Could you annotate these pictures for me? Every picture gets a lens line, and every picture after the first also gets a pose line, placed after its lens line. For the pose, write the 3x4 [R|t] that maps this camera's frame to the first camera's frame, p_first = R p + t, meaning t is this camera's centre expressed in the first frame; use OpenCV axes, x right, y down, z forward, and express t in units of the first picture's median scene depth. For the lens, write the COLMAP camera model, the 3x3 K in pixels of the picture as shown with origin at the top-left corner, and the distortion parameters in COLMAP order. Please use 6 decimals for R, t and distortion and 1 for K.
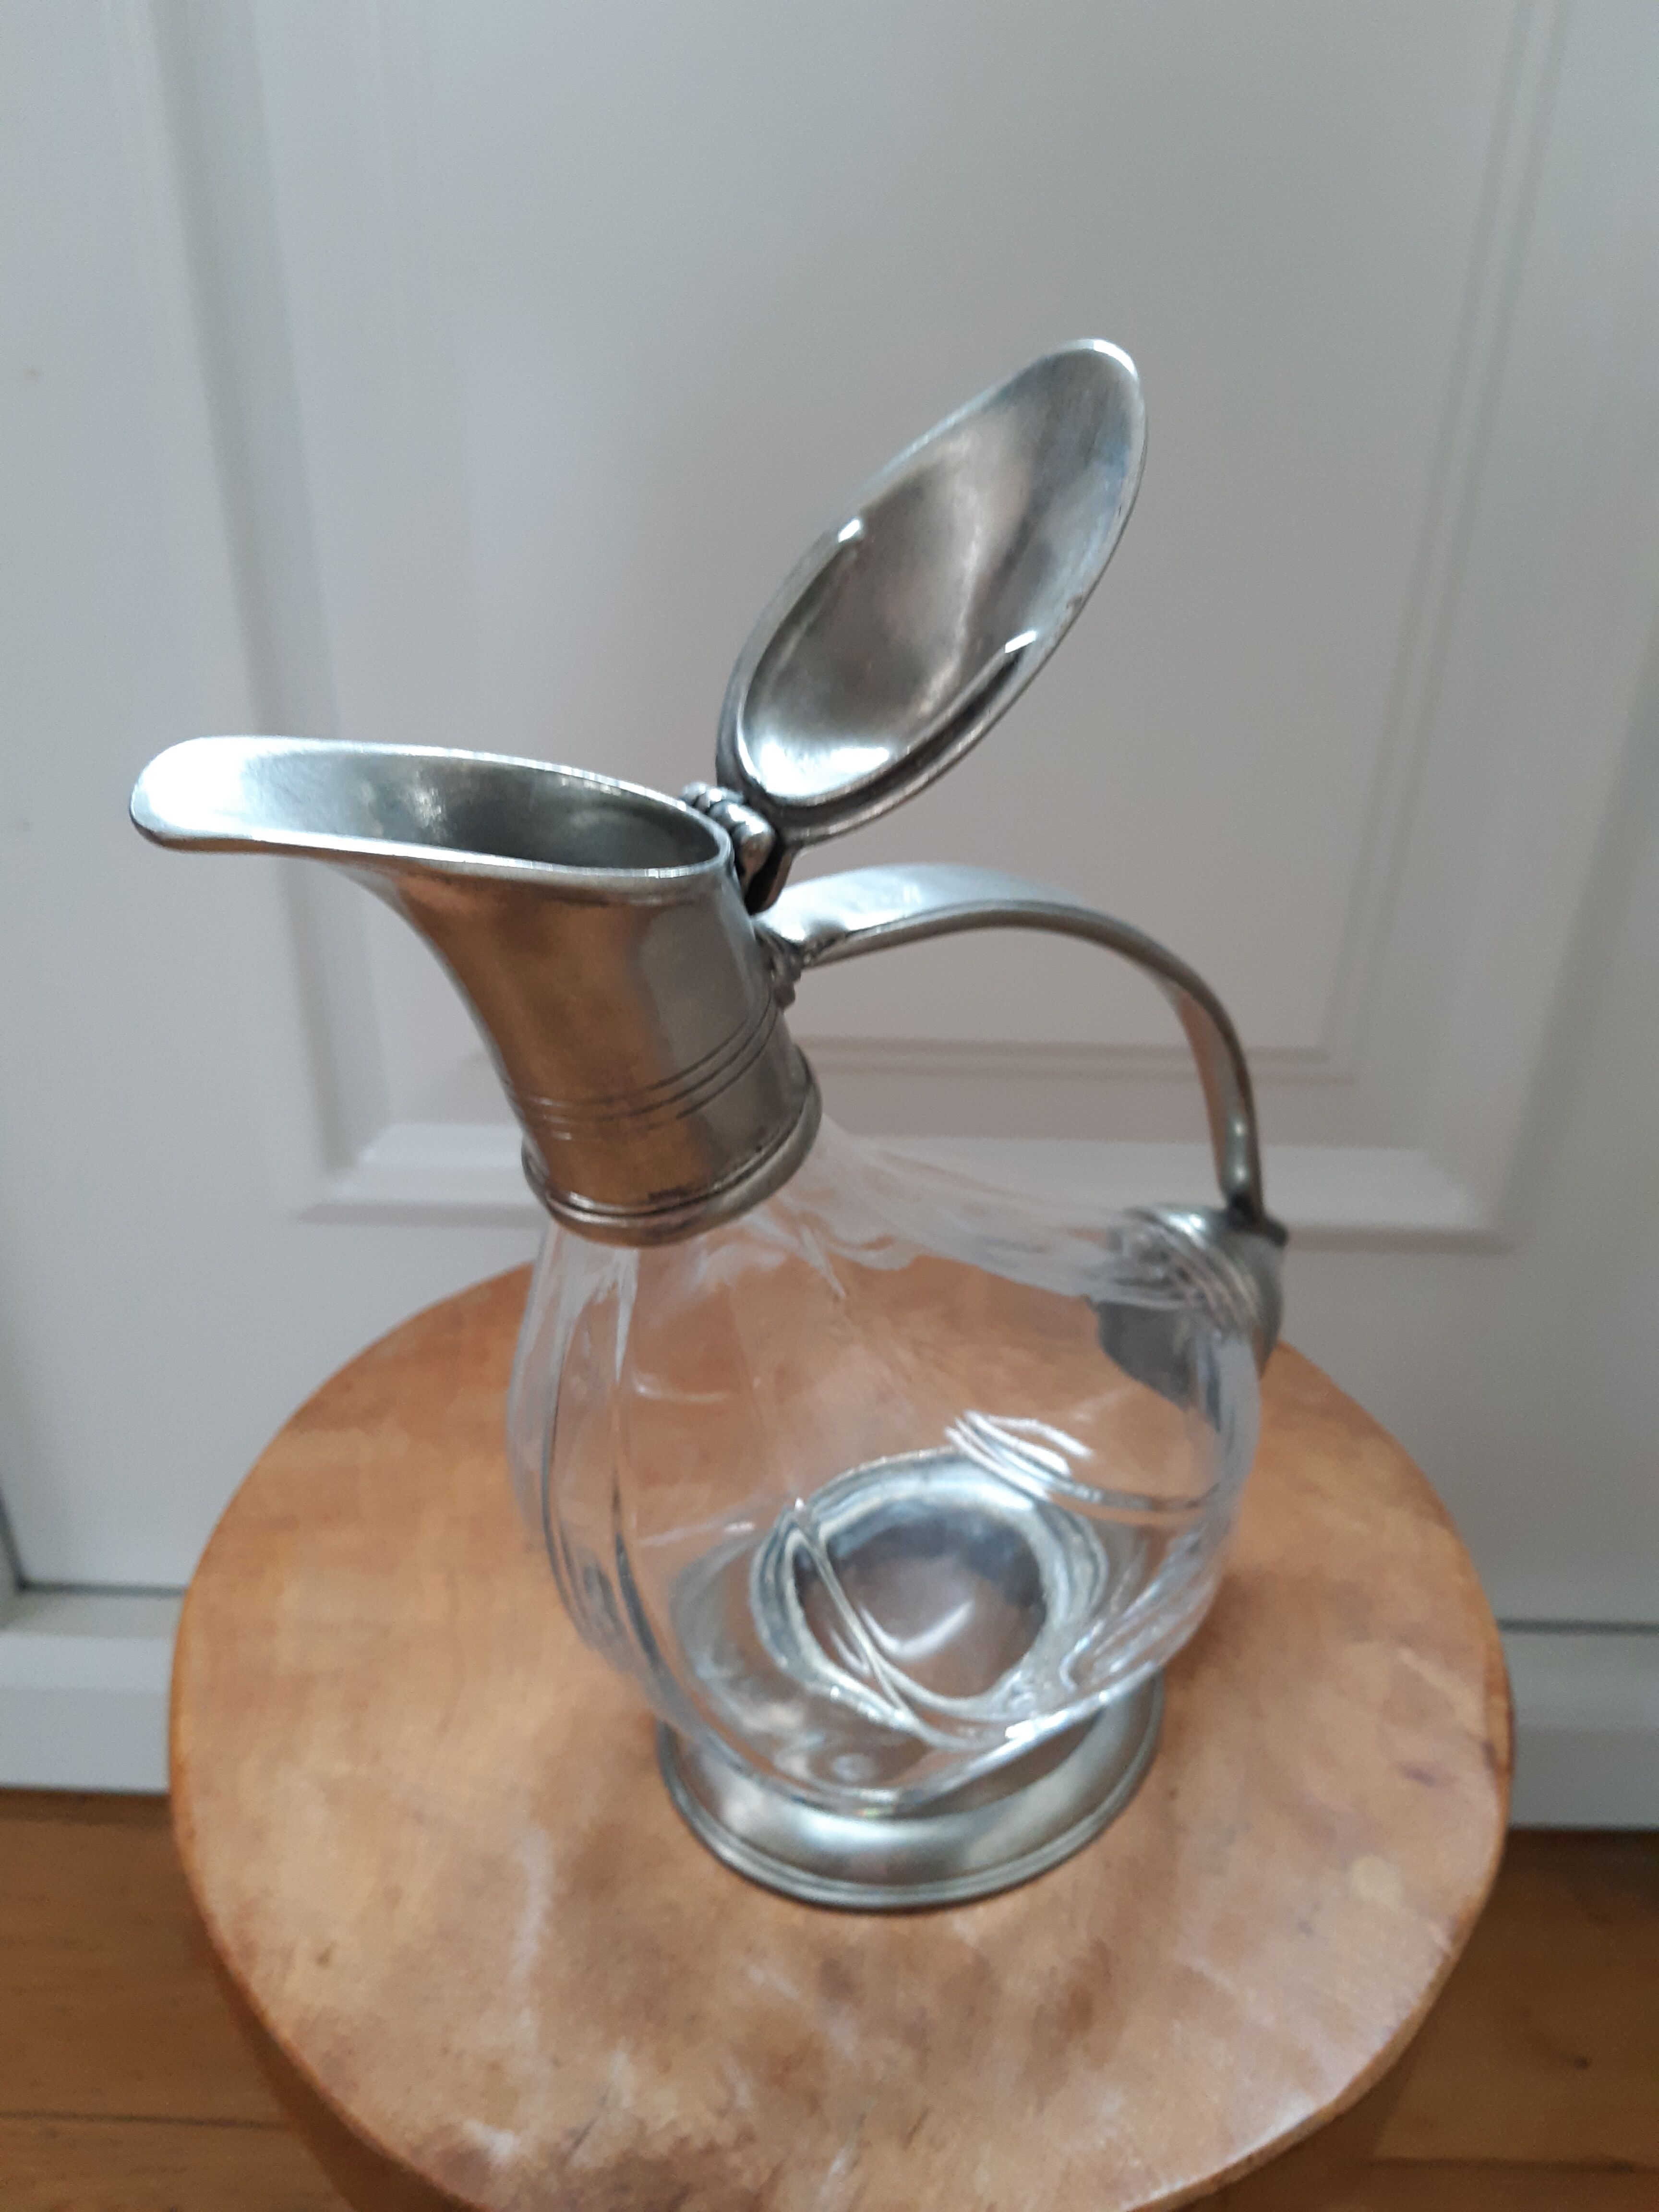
lens RADIAL K [[1734.3, 0, 829.5], [0, 1734.3, 1106.0], [0, 0, 1]] dist [-0.001408, -0.000459]
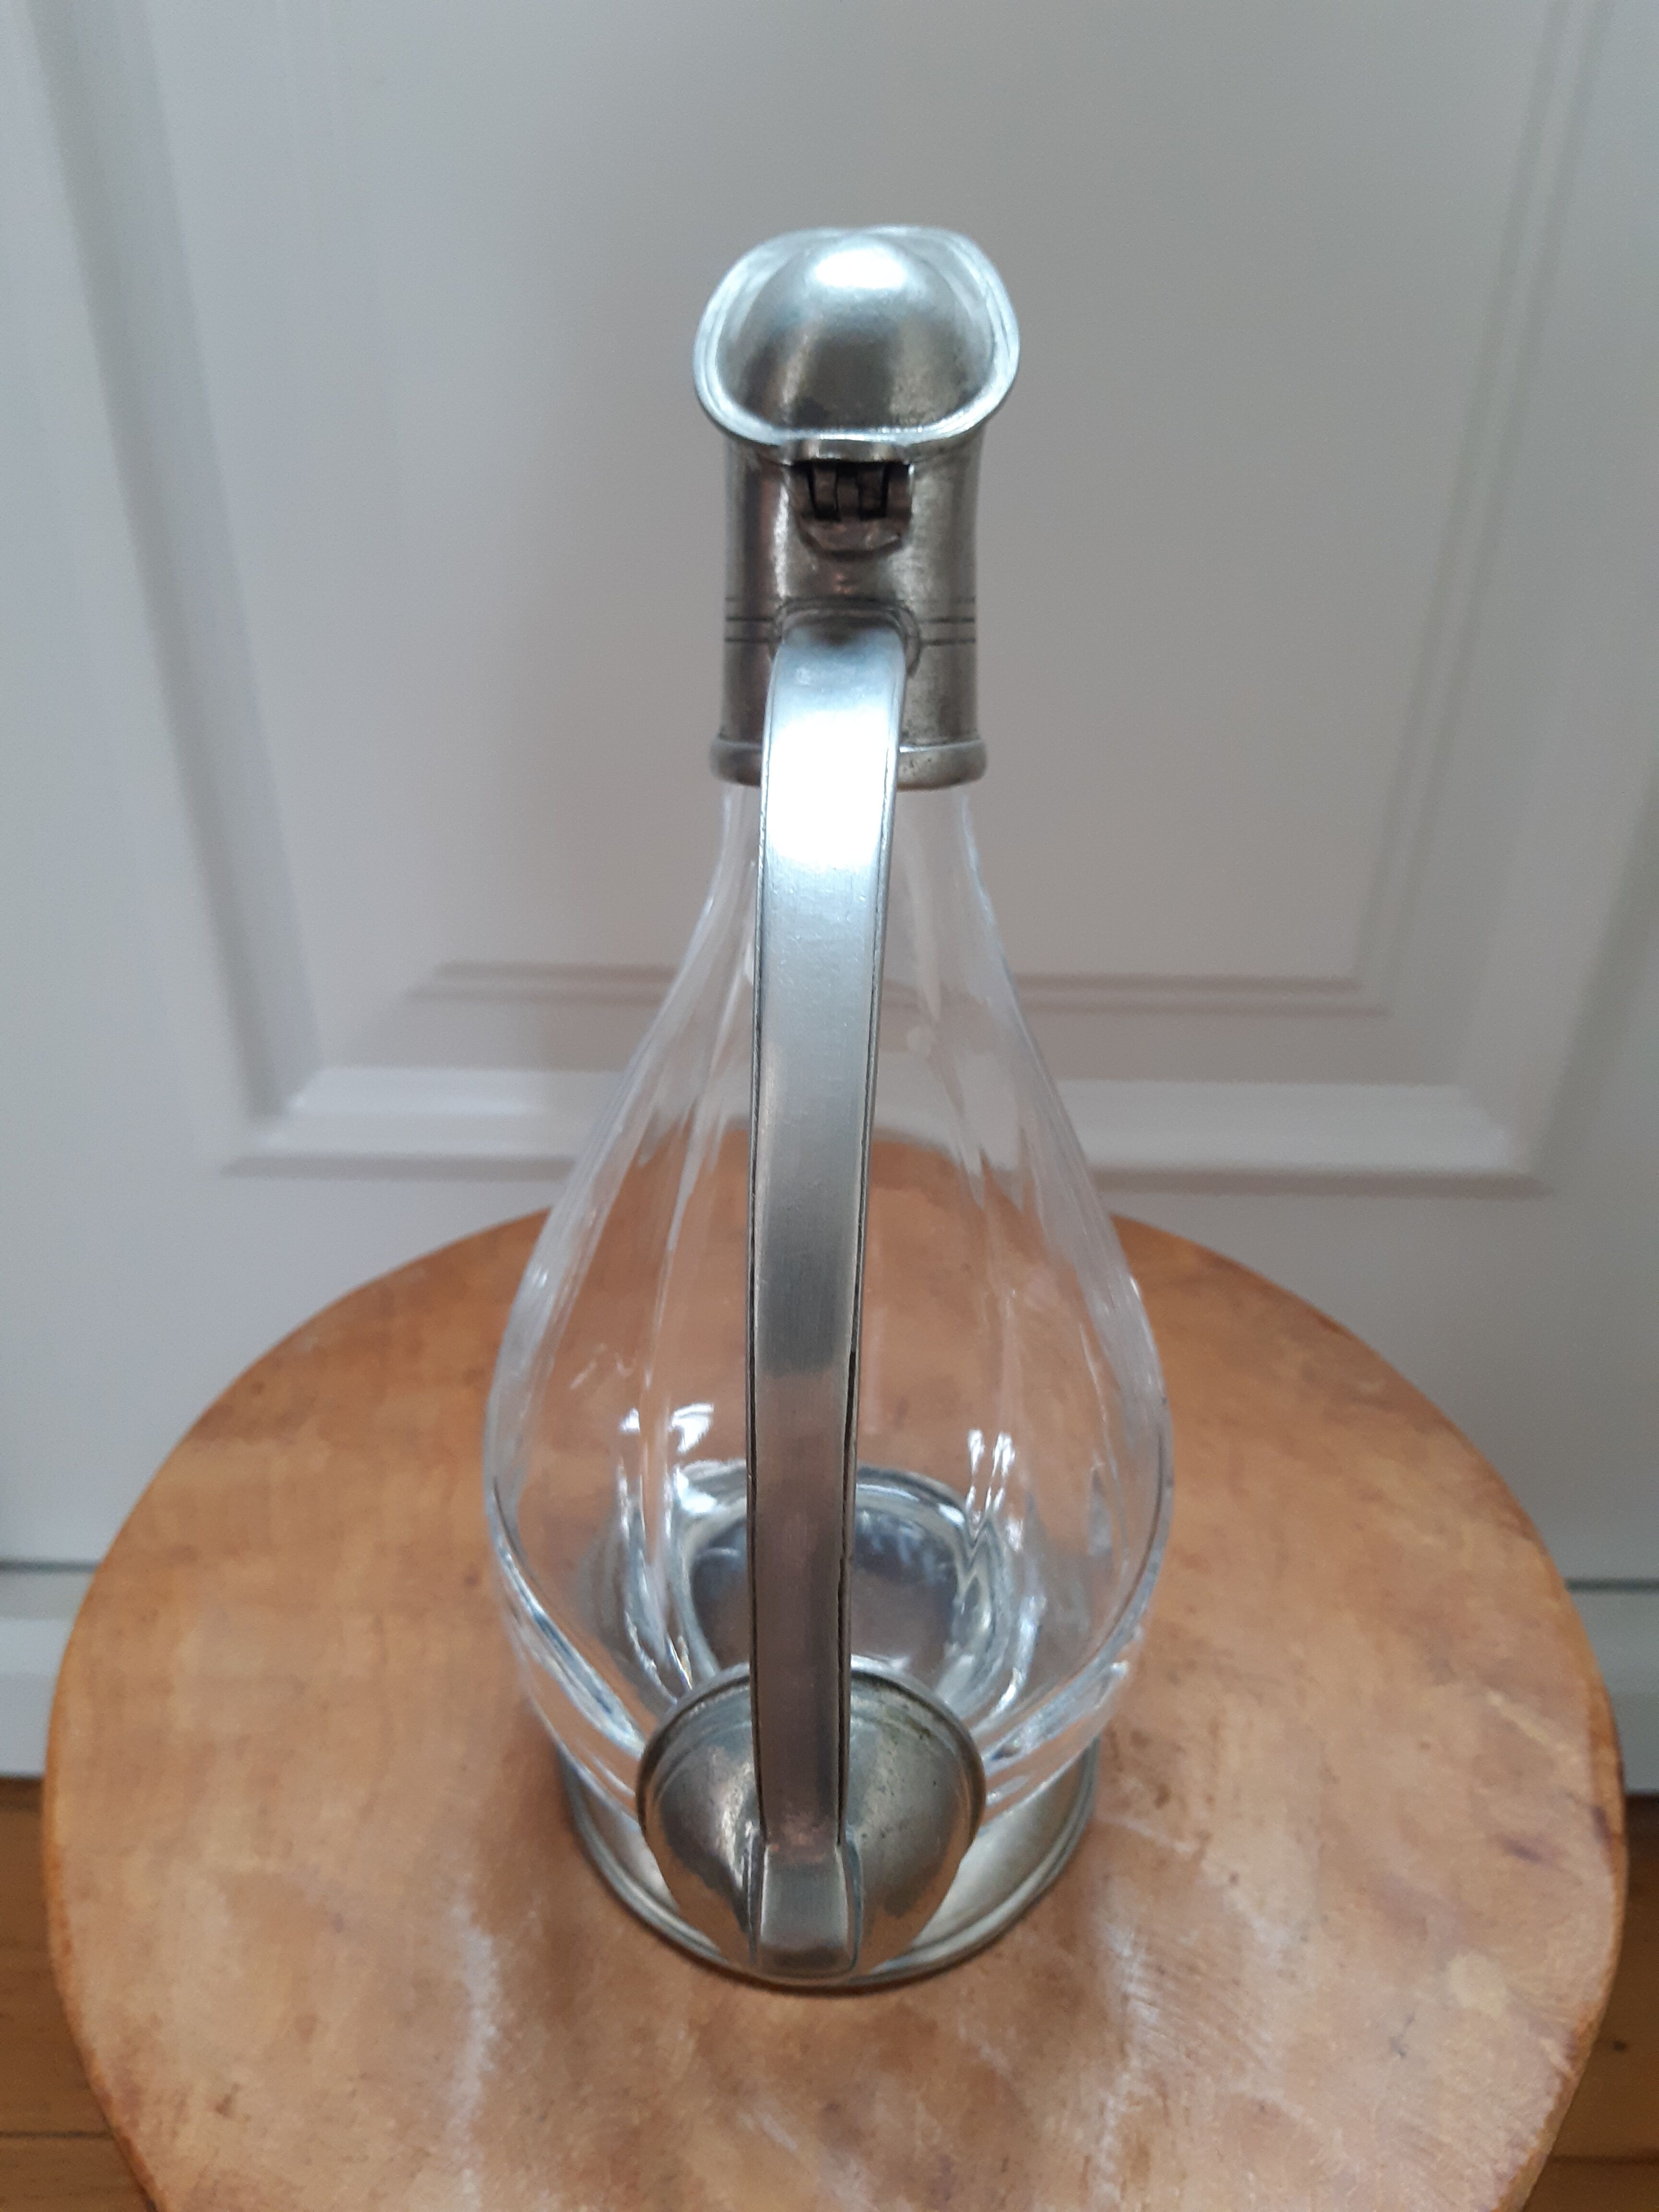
lens RADIAL K [[1635.4, 0, 829.5], [0, 1635.4, 1106.0], [0, 0, 1]] dist [-0.000253, -0.025573]
pose [[0.999683, -0.011672, 0.022306, -0.012078], [0.010346, 0.998223, 0.058679, -0.027937], [-0.022951, -0.058430, 0.998028, 0.225623]]
